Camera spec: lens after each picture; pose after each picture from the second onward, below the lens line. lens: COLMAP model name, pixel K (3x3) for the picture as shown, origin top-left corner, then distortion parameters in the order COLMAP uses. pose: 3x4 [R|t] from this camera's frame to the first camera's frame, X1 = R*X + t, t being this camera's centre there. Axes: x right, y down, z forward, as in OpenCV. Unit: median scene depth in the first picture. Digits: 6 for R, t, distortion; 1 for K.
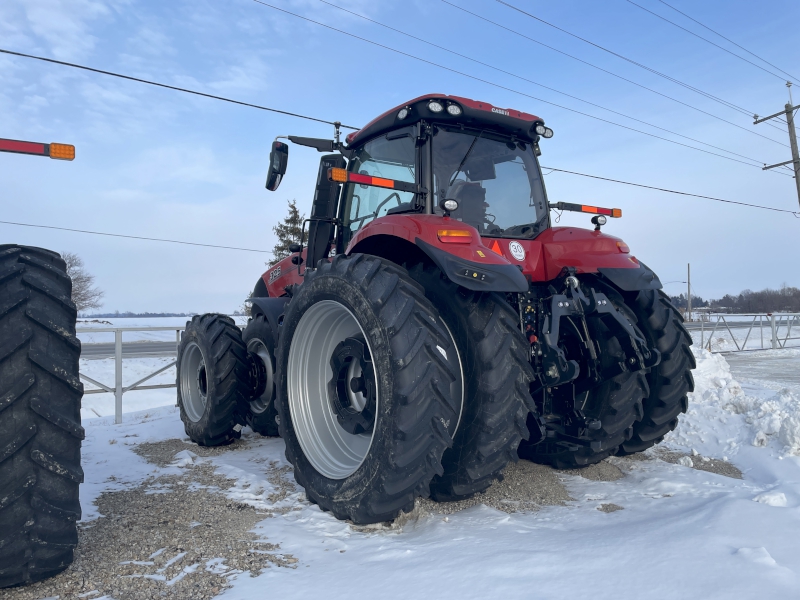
lens RADIAL K [[606.6, 0, 402.4], [0, 606.6, 297.7], [0, 0, 1]] dist [0.110584, -0.135783]
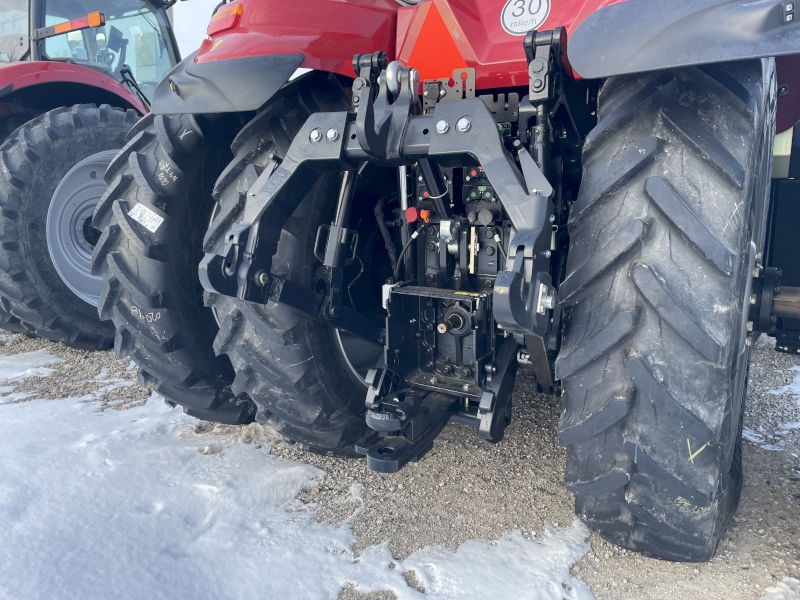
lens RADIAL K [[602.8, 0, 400.0], [0, 602.8, 300.0], [0, 0, 1]] dist [0.094839, -0.133164]
pose [[0.366123, 0.202088, -0.908358, 0.501427], [0.005073, 0.975687, 0.219112, 0.022502], [0.930553, -0.084830, 0.356196, 0.633174]]
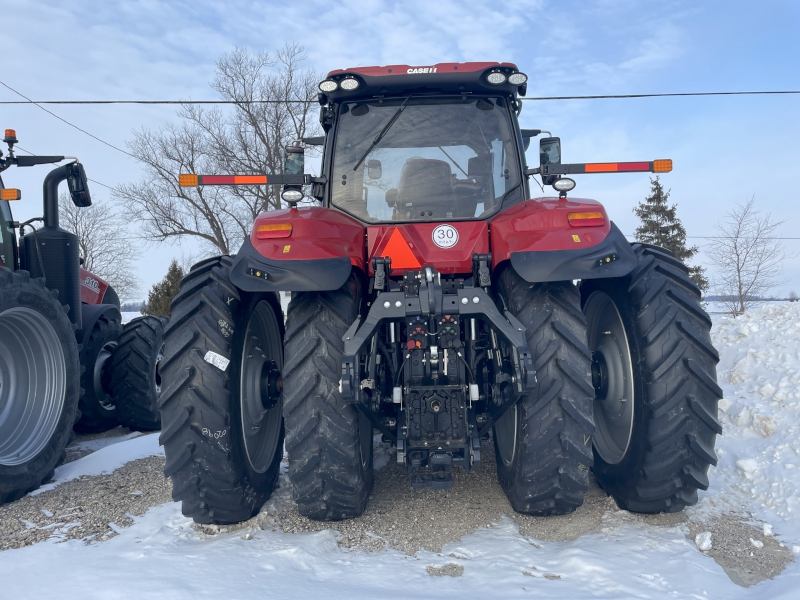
lens RADIAL K [[606.6, 0, 402.4], [0, 606.6, 297.7], [0, 0, 1]] dist [0.110584, -0.135783]
pose [[0.790652, -0.011789, -0.612152, 0.546189], [0.025298, 0.999590, 0.013425, -0.005714], [0.611743, -0.026100, 0.790626, 0.267253]]
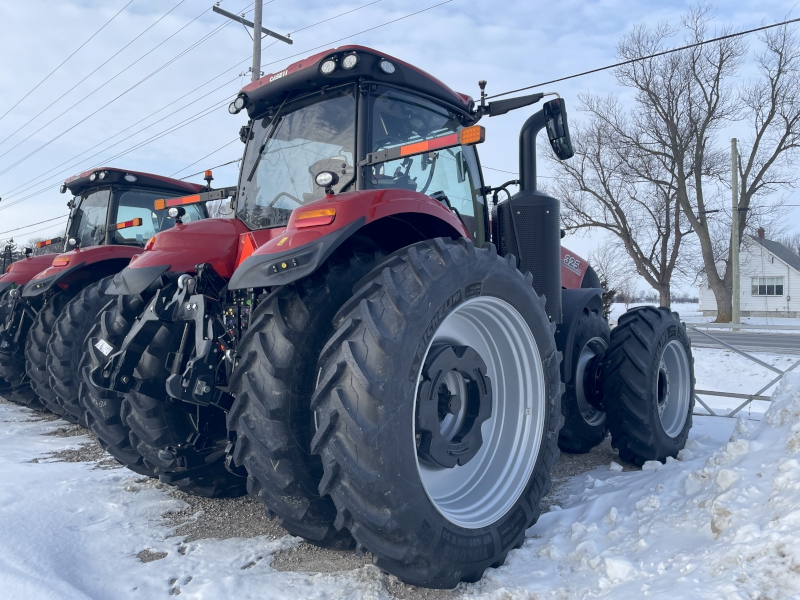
lens RADIAL K [[602.8, 0, 400.0], [0, 602.8, 300.0], [0, 0, 1]] dist [0.094839, -0.133164]
pose [[0.184594, 0.013532, -0.982722, 0.858680], [0.017308, 0.999705, 0.017017, -0.007111], [0.982662, -0.020150, 0.184305, 0.848668]]
